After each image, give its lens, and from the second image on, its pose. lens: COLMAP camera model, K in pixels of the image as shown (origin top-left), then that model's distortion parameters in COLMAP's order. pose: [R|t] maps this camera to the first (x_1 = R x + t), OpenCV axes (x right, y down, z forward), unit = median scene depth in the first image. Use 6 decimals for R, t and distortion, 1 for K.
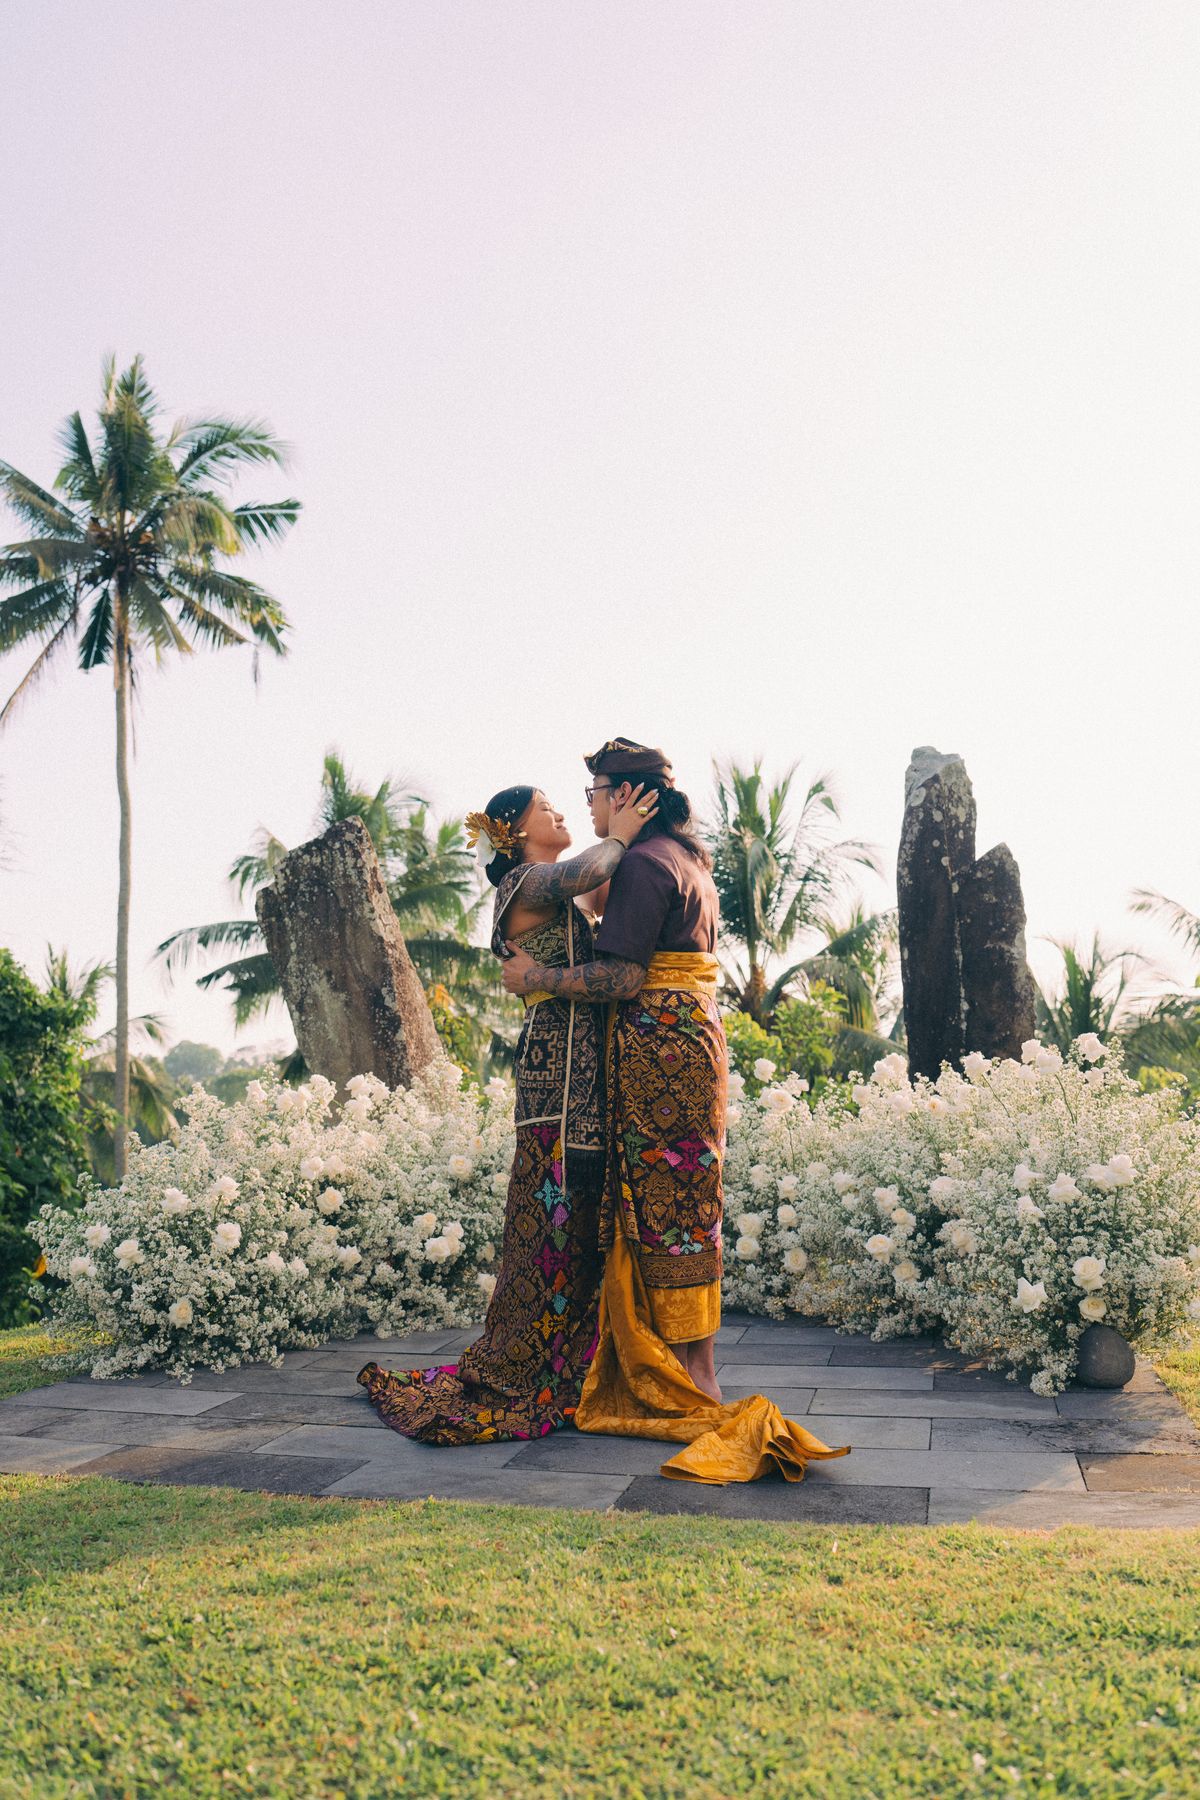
lens RADIAL K [[1441.2, 0, 599.4], [0, 1441.2, 914.1], [0, 0, 1]] dist [-0.121625, 0.033293]
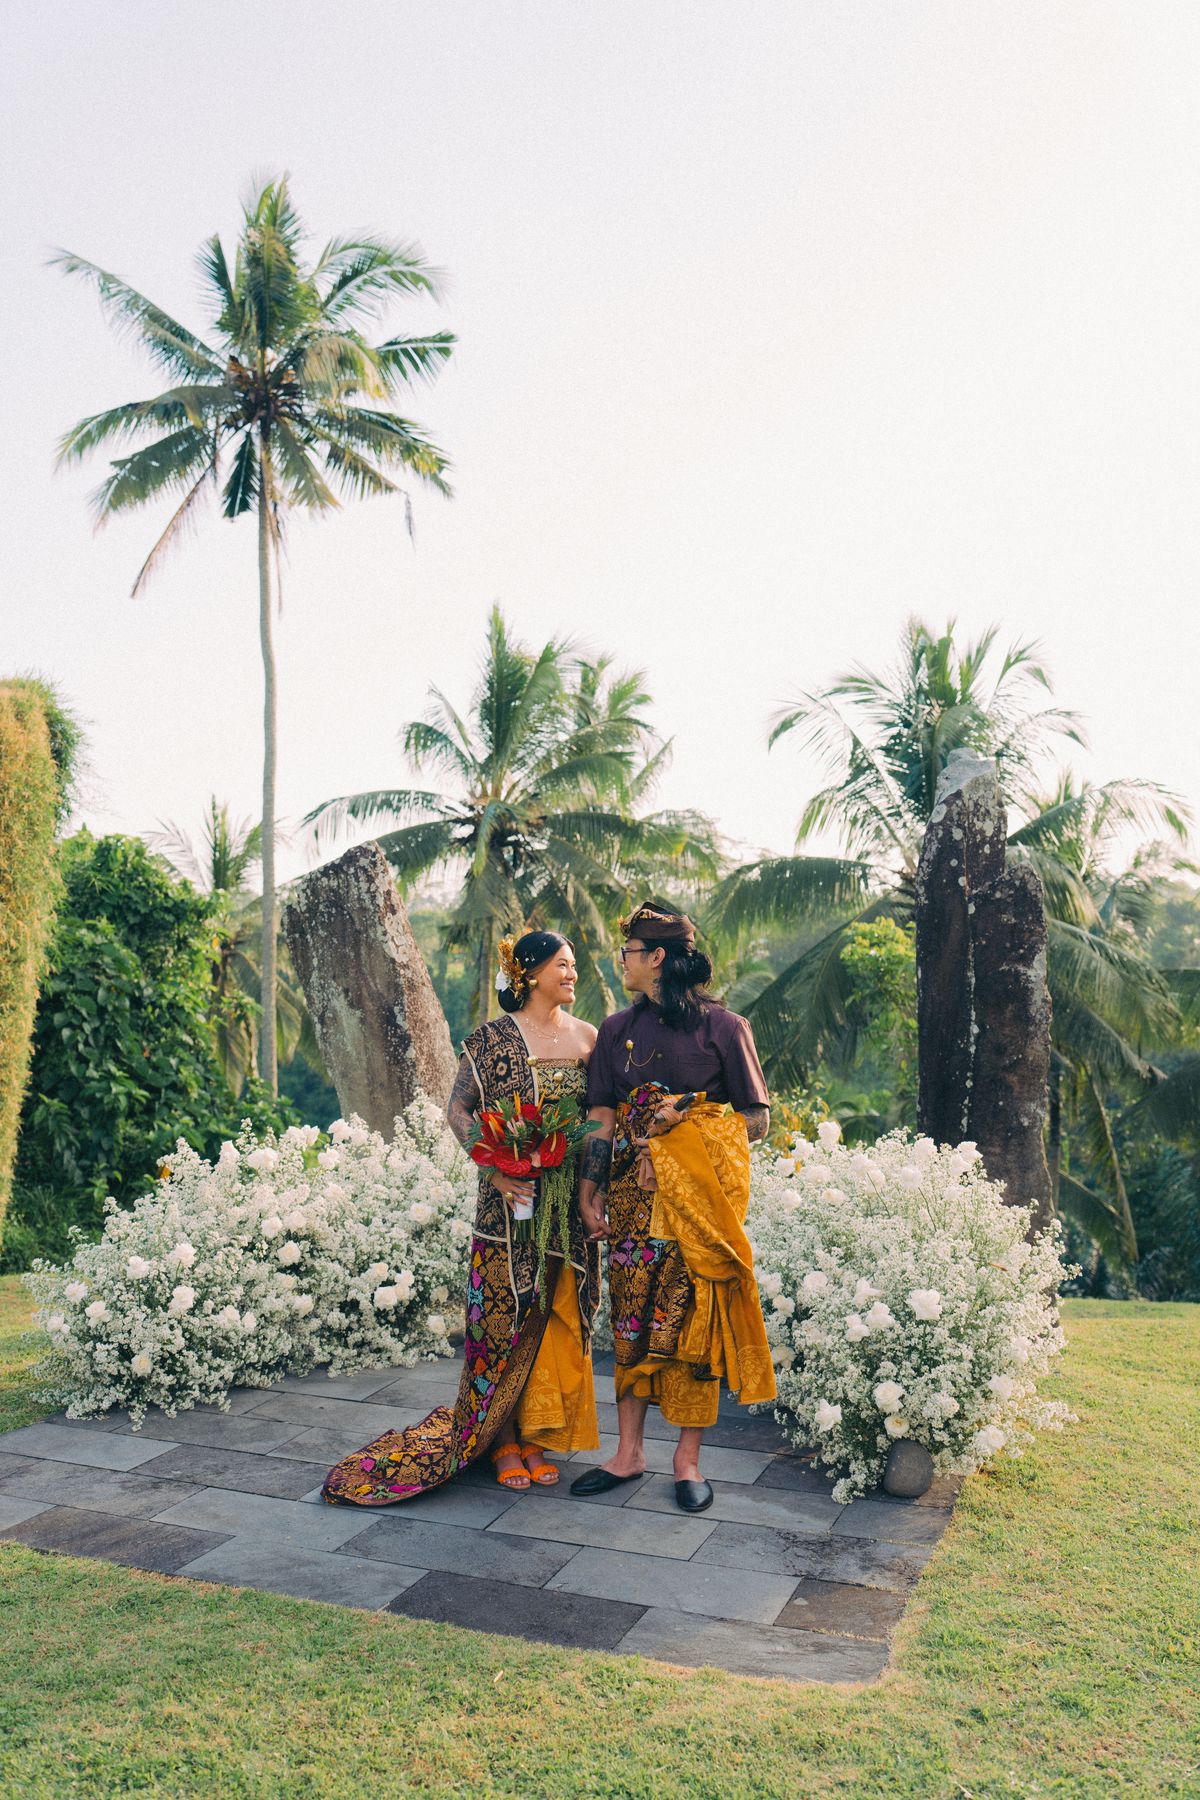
lens RADIAL K [[1605.5, 0, 655.6], [0, 1605.5, 871.3], [0, 0, 1]] dist [-0.113232, 0.028575]
pose [[0.993686, 0.016560, -0.110971, 0.165173], [-0.006768, 0.996094, 0.088042, -0.150423], [0.111995, -0.086735, 0.989916, -0.125509]]
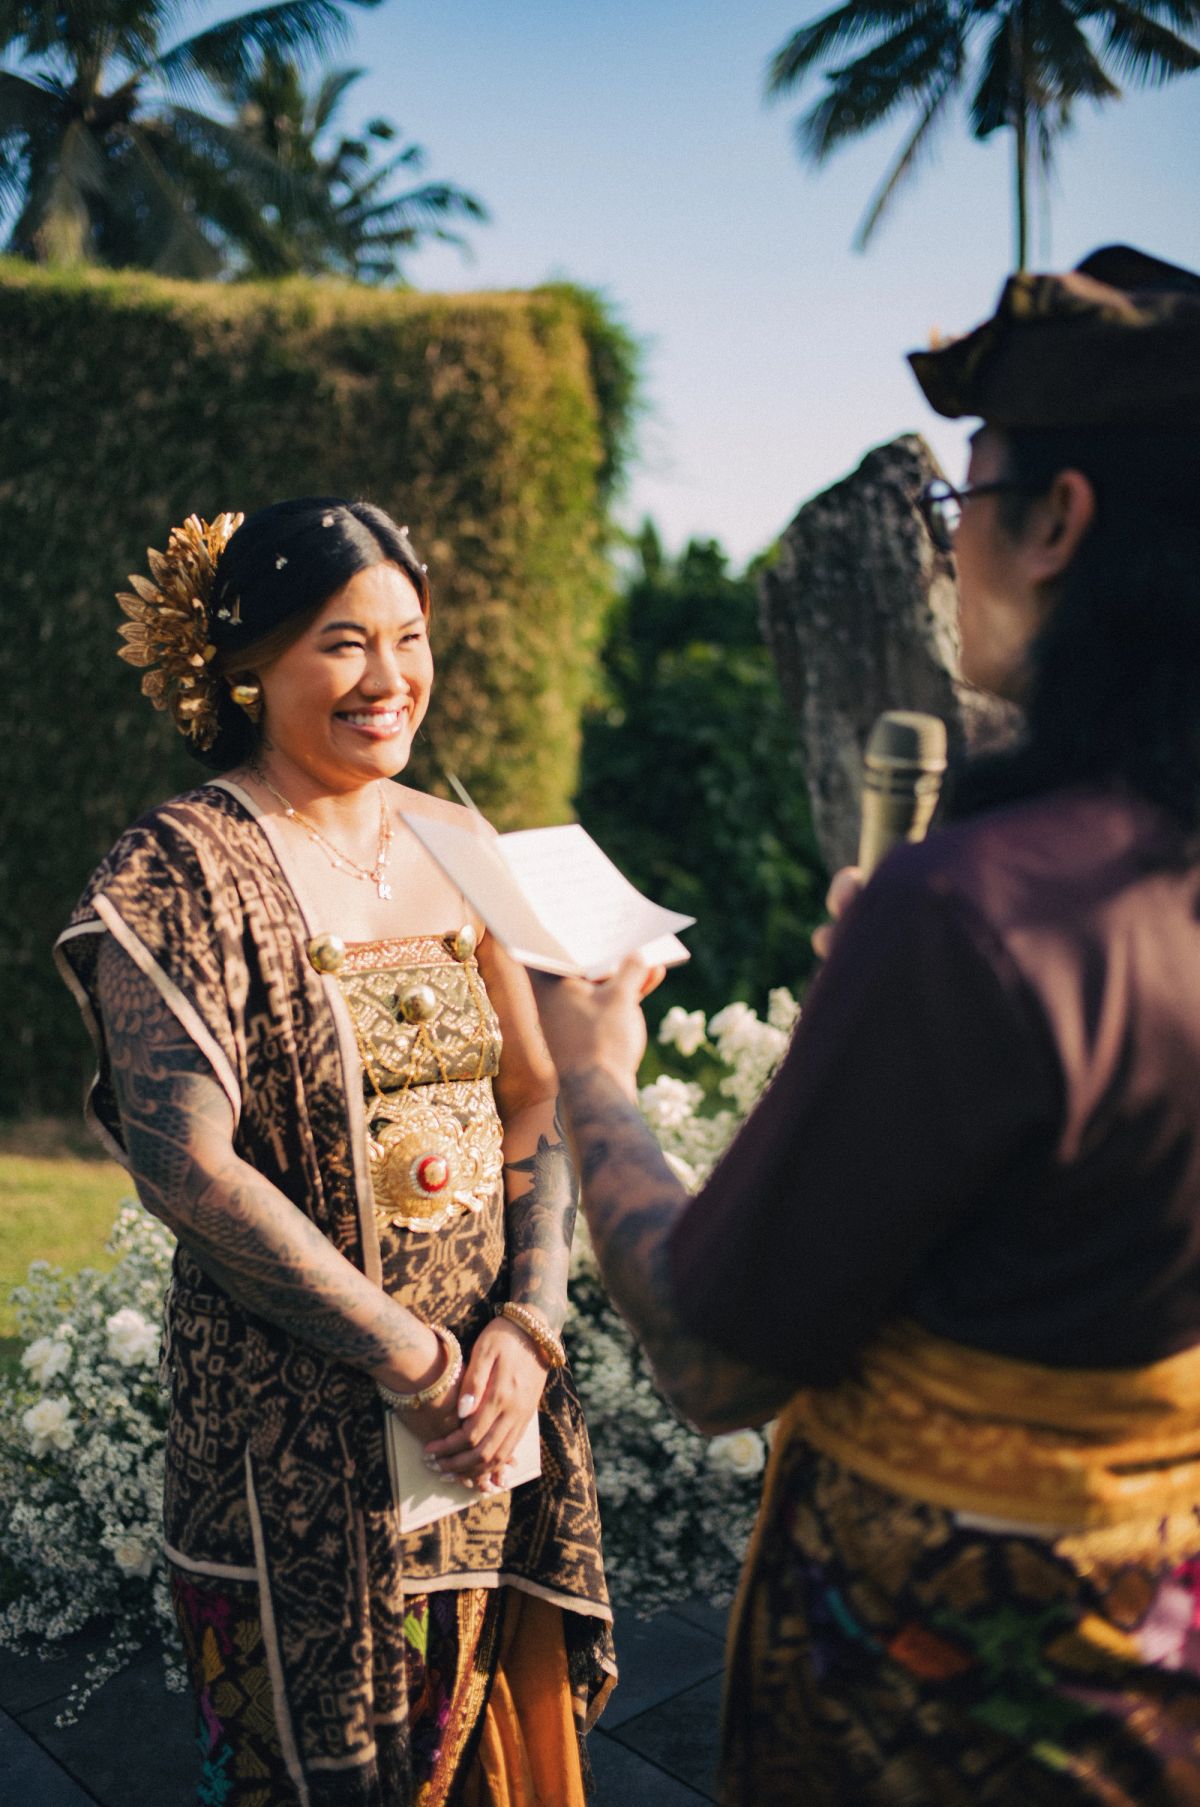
lens RADIAL K [[1782.5, 0, 603.3], [0, 1782.5, 920.7], [0, 0, 1]] dist [-0.042211, 0.000000]
pose [[0.819305, 0.100482, -0.564485, 0.118786], [0.046486, 0.969641, 0.240073, -0.056169], [0.571471, -0.222933, 0.789761, 0.397101]]
